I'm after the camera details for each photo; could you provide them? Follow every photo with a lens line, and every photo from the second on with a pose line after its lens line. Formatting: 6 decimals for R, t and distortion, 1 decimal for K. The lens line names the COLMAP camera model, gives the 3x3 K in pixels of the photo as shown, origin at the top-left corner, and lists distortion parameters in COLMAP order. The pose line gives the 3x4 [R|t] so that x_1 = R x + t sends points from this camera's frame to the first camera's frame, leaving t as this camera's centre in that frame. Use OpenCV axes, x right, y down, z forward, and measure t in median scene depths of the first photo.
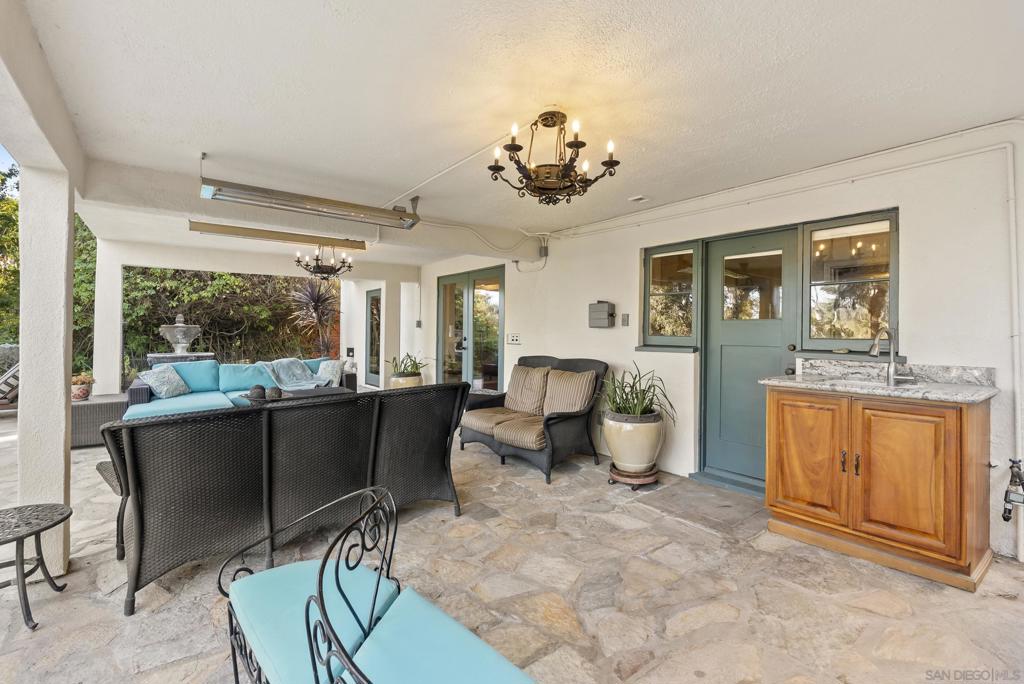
lens RADIAL K [[468.5, 0, 515.8], [0, 468.5, 334.0], [0, 0, 1]] dist [-0.009237, 0.000078]
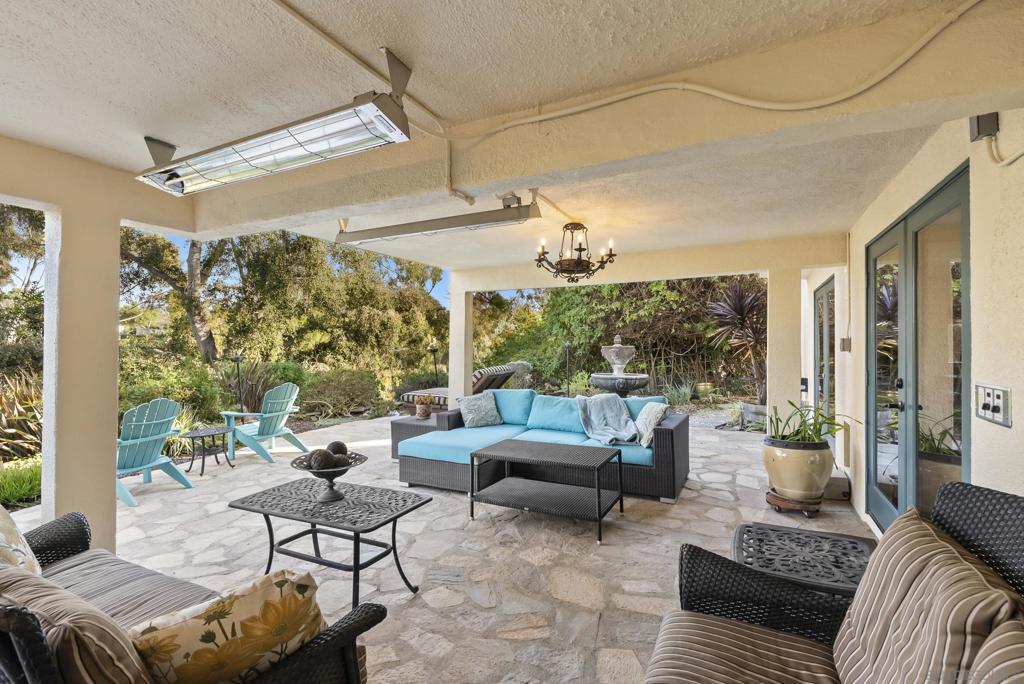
lens RADIAL K [[468.5, 0, 510.5], [0, 468.5, 342.2], [0, 0, 1]] dist [-0.009237, 0.000078]
pose [[0.443676, -0.008818, -0.896144, 0.093378], [-0.007605, 0.999879, -0.013604, -0.015266], [0.896155, 0.012851, 0.443555, 0.476040]]
